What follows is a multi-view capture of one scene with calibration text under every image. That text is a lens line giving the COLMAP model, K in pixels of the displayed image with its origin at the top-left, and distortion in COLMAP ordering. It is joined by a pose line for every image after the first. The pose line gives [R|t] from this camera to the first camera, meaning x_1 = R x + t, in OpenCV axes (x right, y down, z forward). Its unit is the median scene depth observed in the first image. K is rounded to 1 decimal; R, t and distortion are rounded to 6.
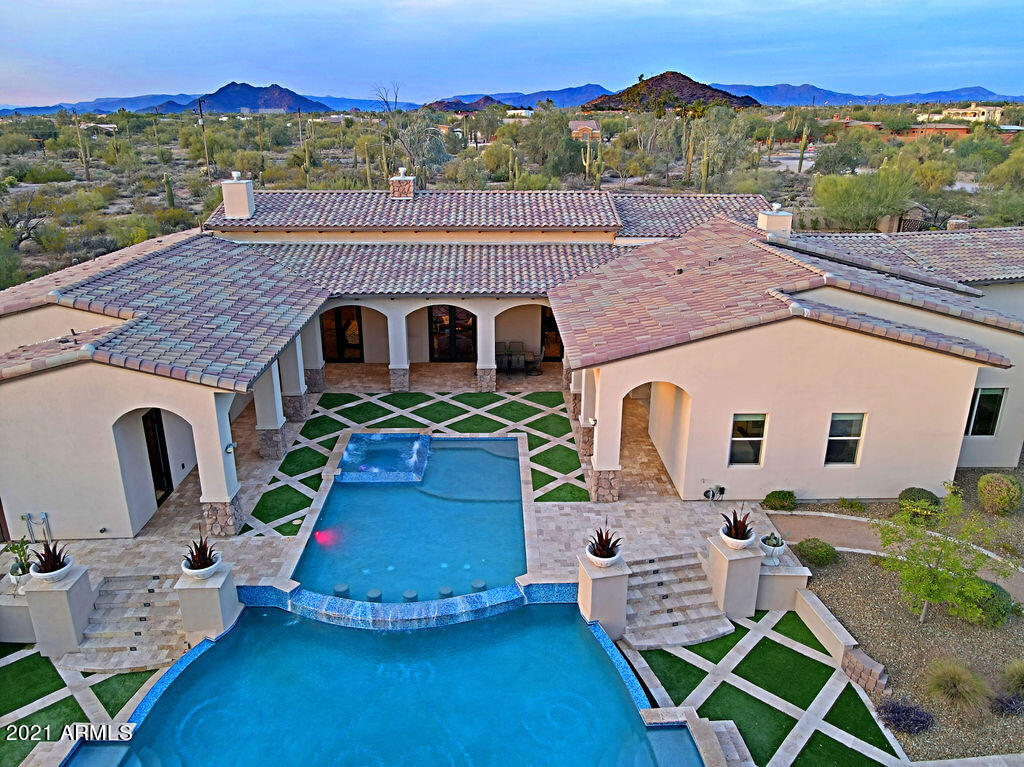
lens RADIAL K [[747.3, 0, 516.4], [0, 747.3, 383.5], [0, 0, 1]] dist [0.006719, 0.007463]
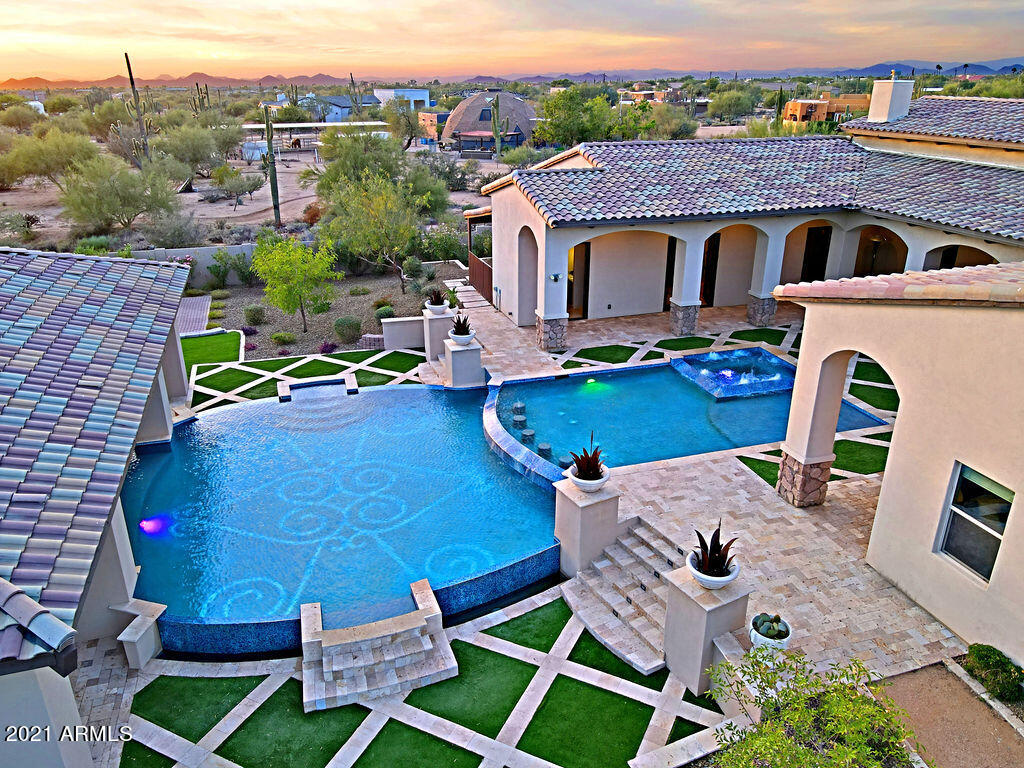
lens RADIAL K [[747.3, 0, 516.4], [0, 747.3, 384.0], [0, 0, 1]] dist [0.006719, 0.007463]
pose [[0.273520, 0.359295, -0.892241, 0.659433], [-0.316149, 0.909658, 0.269392, -0.055006], [0.908425, 0.208397, 0.362400, 0.490813]]
